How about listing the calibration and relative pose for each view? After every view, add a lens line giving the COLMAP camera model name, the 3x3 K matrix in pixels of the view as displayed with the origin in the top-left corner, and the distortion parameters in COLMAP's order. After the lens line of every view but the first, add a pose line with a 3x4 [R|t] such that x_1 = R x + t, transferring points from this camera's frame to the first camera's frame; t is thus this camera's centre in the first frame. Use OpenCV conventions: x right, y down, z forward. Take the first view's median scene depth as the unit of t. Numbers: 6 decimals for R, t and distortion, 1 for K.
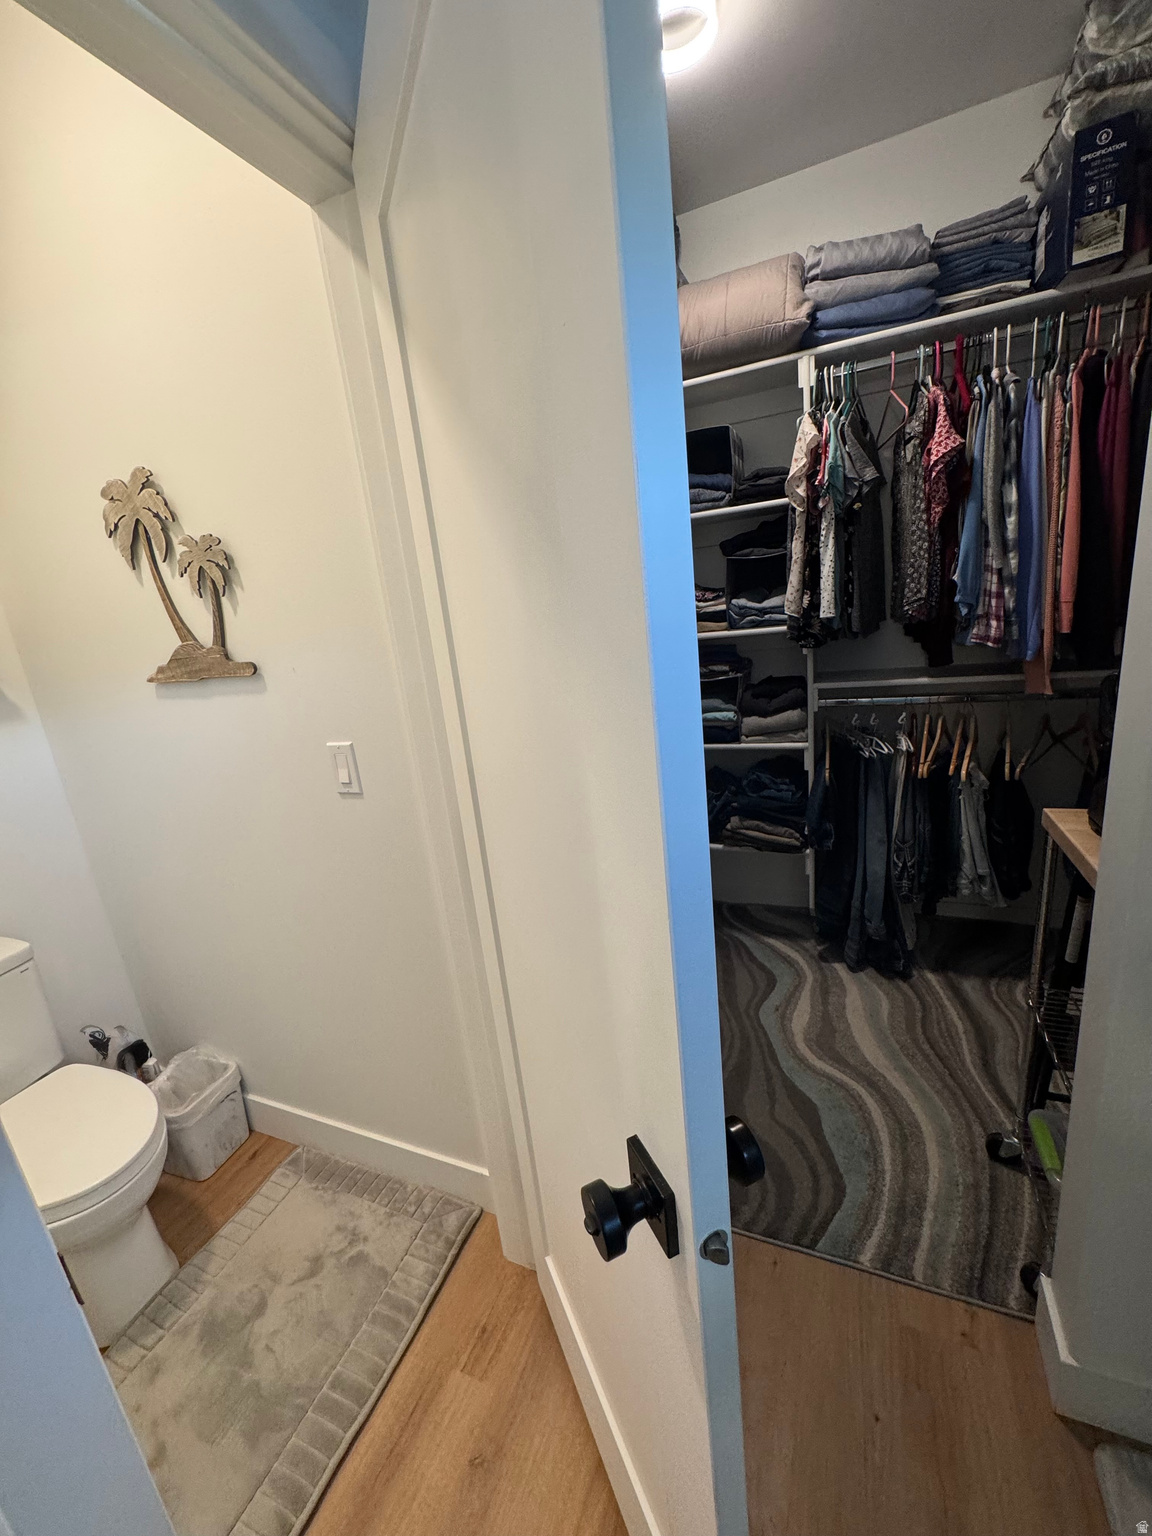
lens RADIAL K [[617.3, 0, 573.5], [0, 617.3, 767.2], [0, 0, 1]] dist [-0.006750, 0.000571]
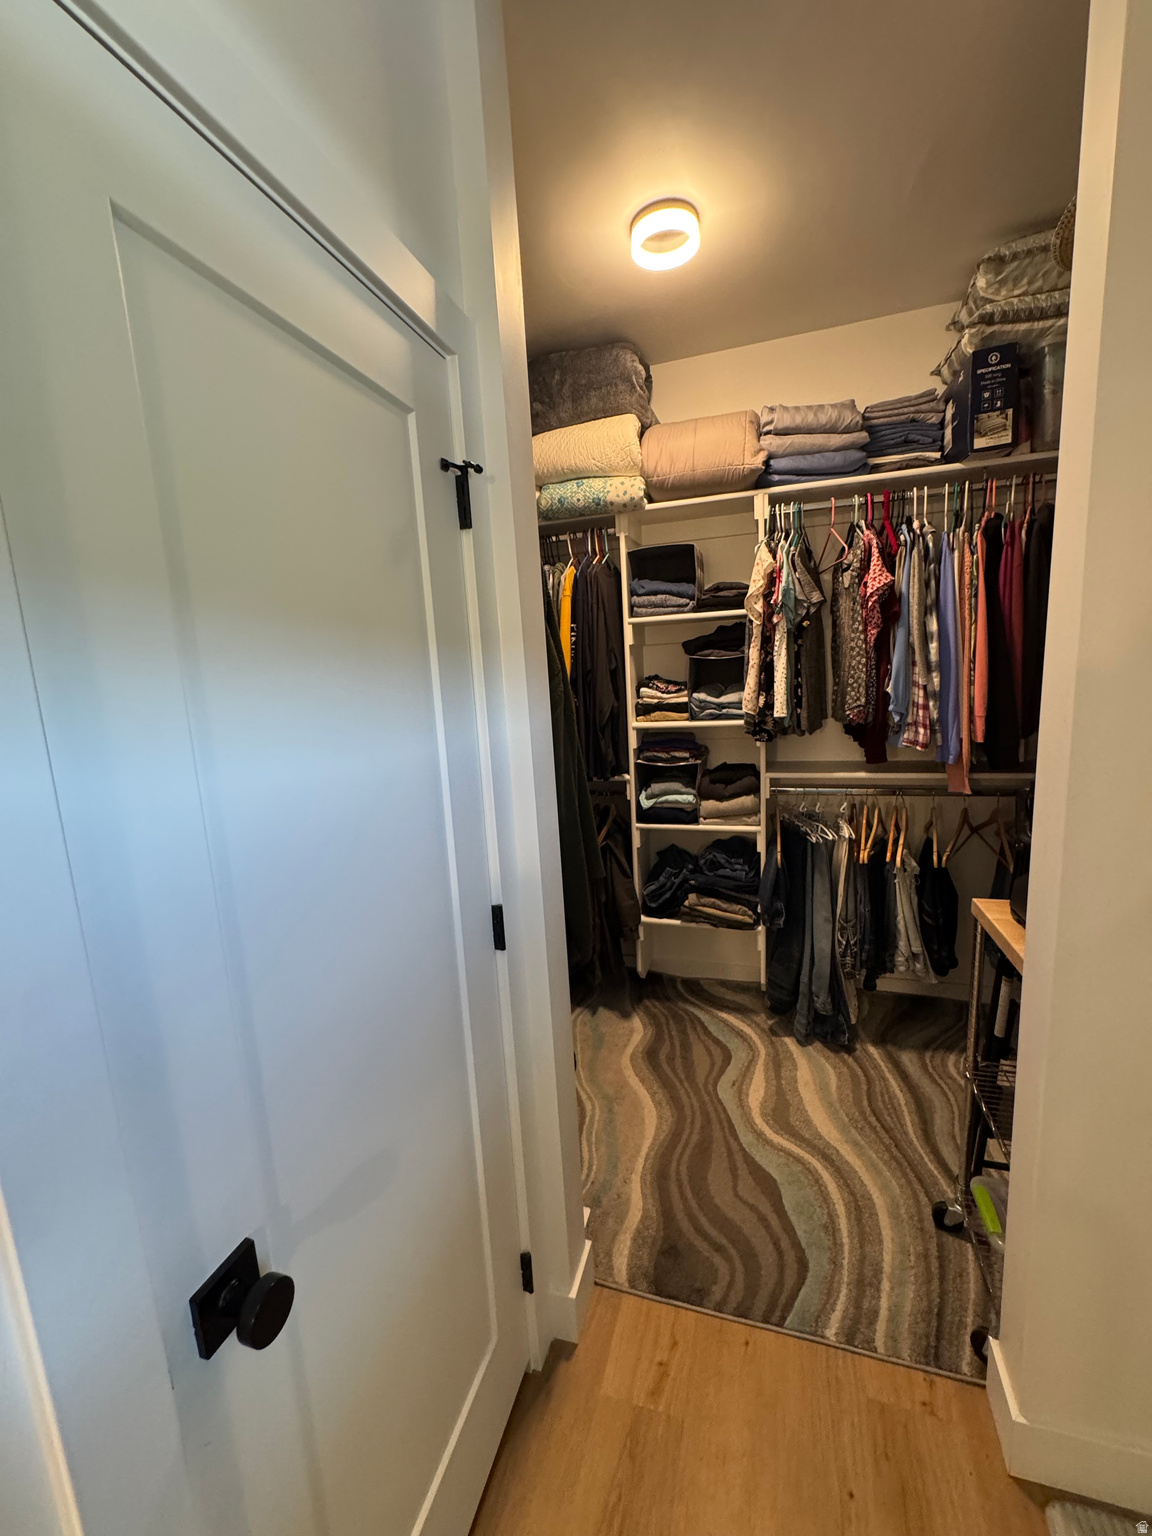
lens RADIAL K [[617.3, 0, 575.5], [0, 617.3, 766.2], [0, 0, 1]] dist [-0.006750, 0.000571]
pose [[0.993951, 0.037870, 0.103087, -0.074727], [-0.026798, 0.993924, -0.106753, -0.026082], [-0.106504, 0.103345, 0.988927, -0.063196]]
